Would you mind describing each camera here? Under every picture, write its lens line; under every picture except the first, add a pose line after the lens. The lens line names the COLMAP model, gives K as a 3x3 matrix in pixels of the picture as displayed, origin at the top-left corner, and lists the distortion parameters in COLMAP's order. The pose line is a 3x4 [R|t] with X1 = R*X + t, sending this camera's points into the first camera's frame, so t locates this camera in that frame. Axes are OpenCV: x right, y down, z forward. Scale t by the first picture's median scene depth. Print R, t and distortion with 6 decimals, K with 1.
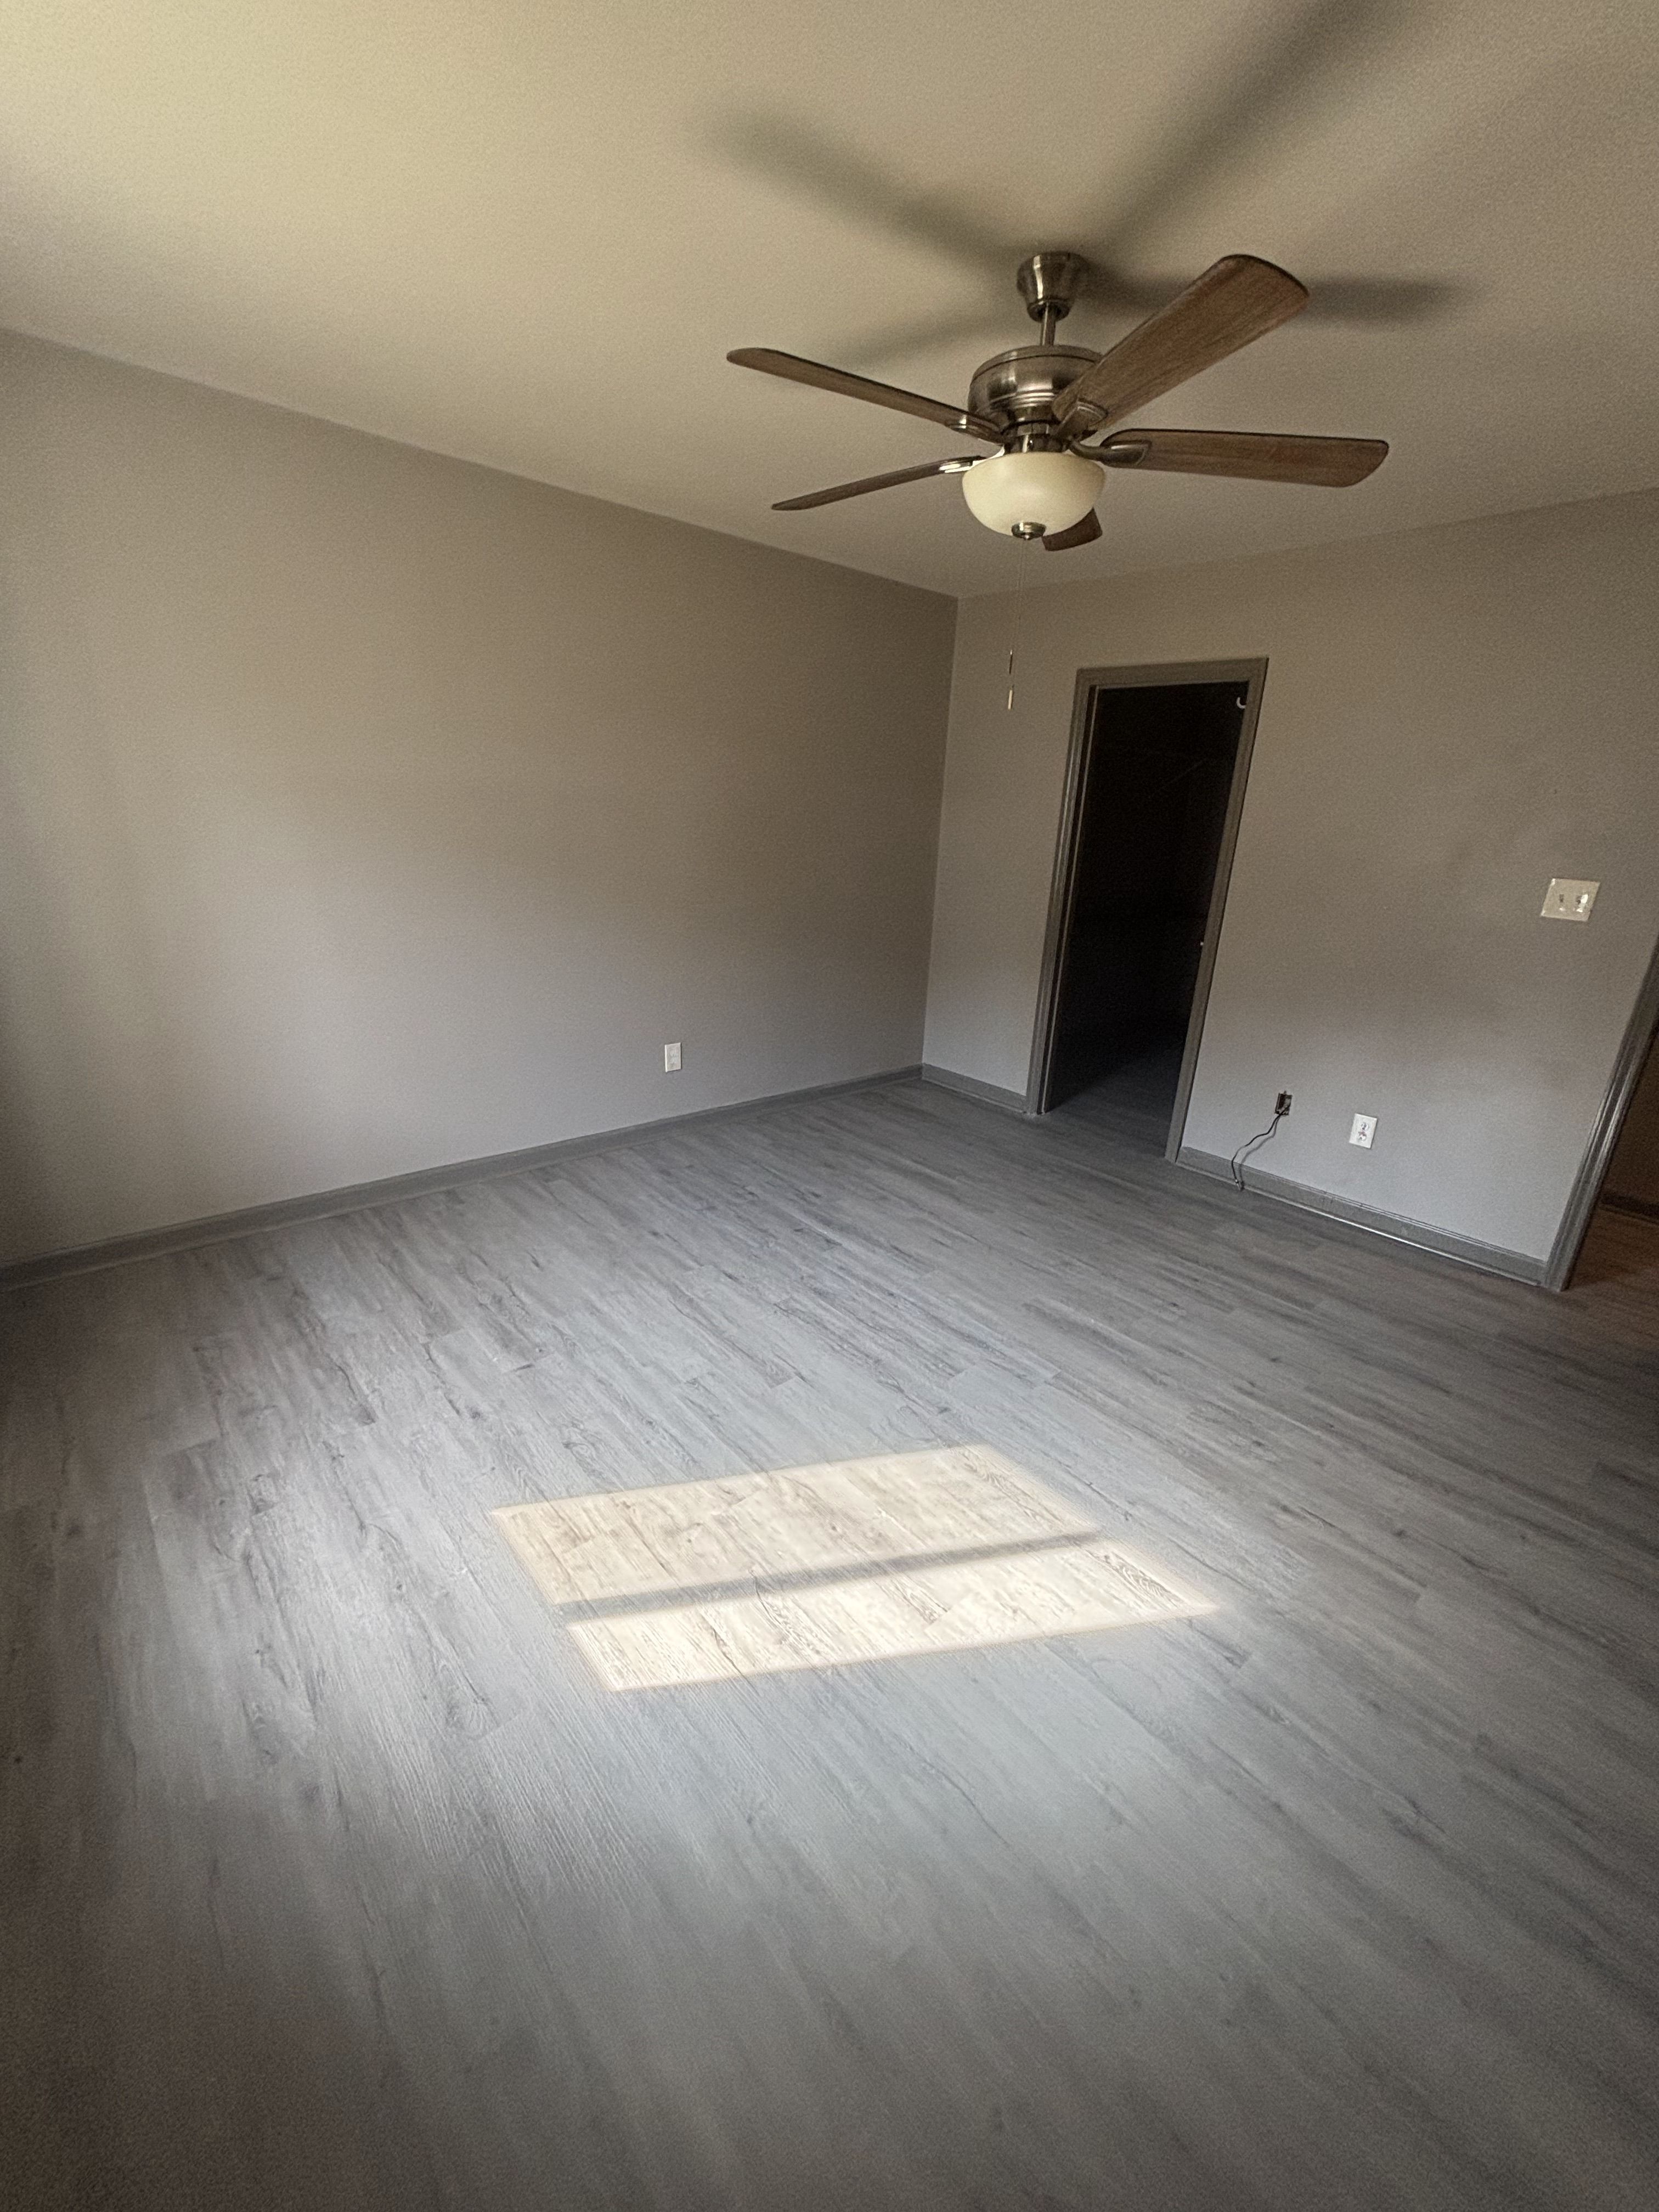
lens RADIAL K [[880.6, 0, 829.5], [0, 880.6, 1093.1], [0, 0, 1]] dist [0.007993, -0.005742]
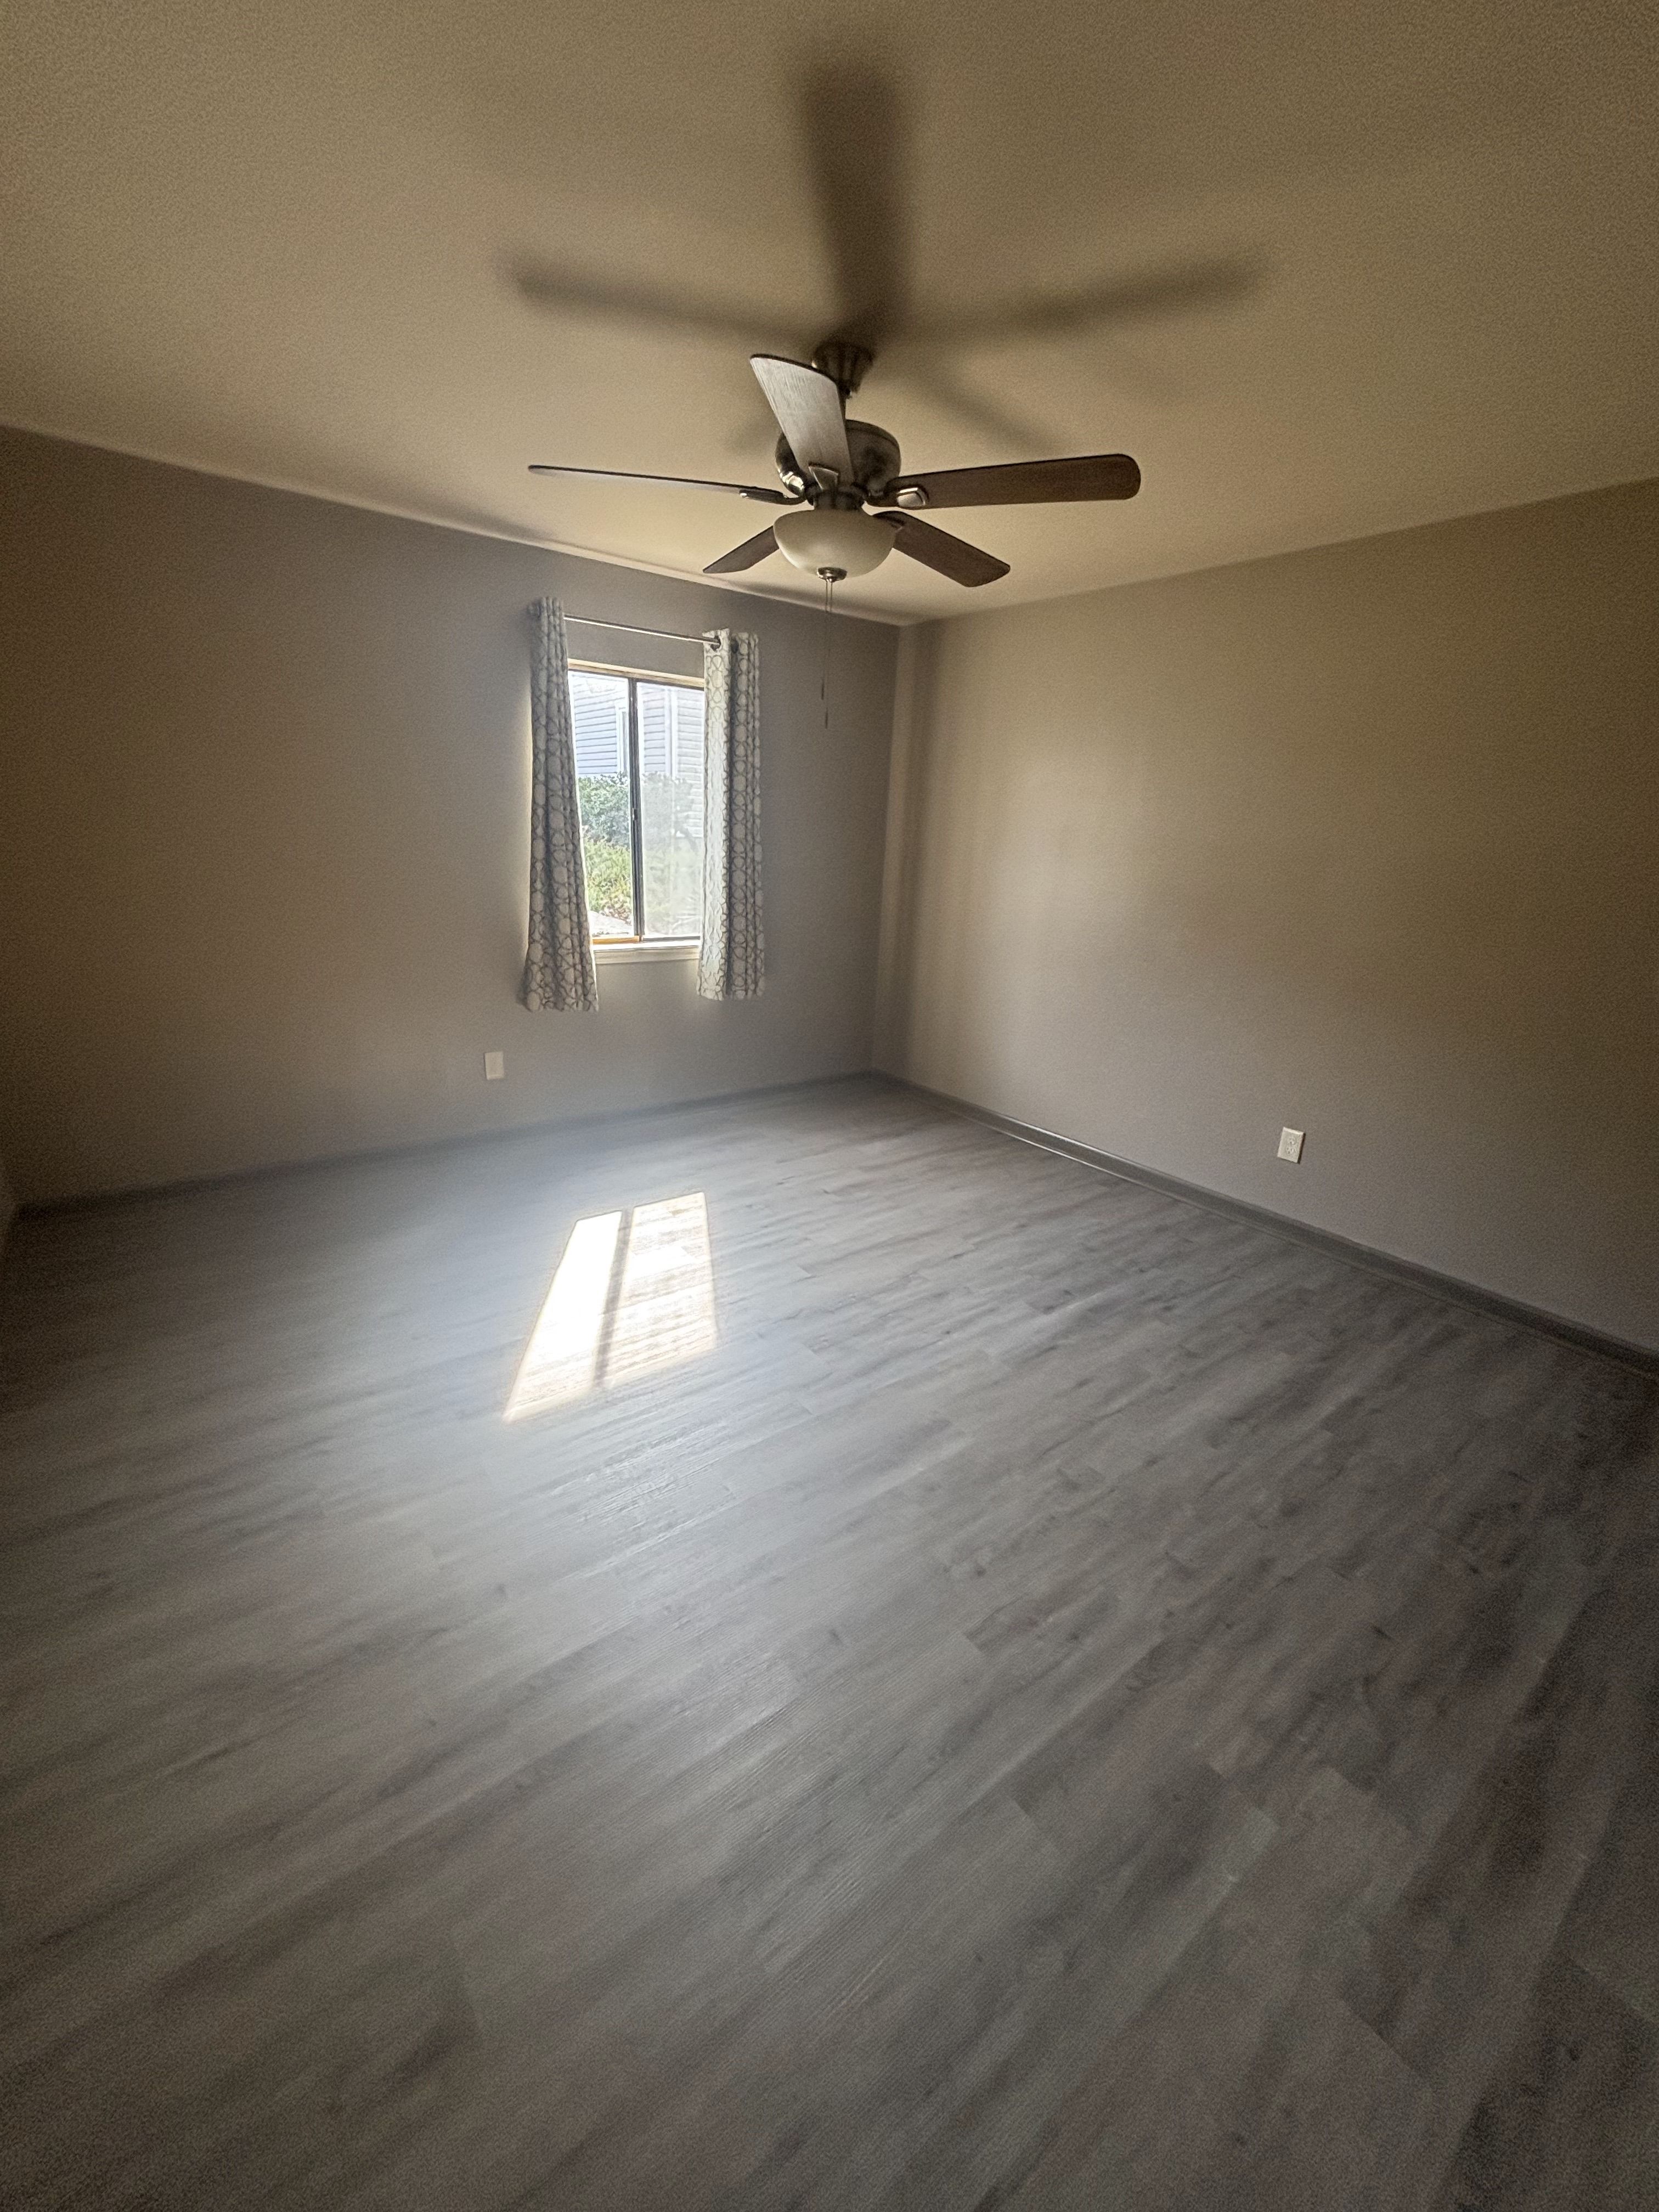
lens RADIAL K [[880.6, 0, 829.5], [0, 880.6, 1093.1], [0, 0, 1]] dist [0.007993, -0.005742]
pose [[-0.063347, 0.235907, -0.969709, 0.895997], [-0.360976, 0.900456, 0.242641, -0.178857], [0.930421, 0.365412, 0.028116, 0.728601]]
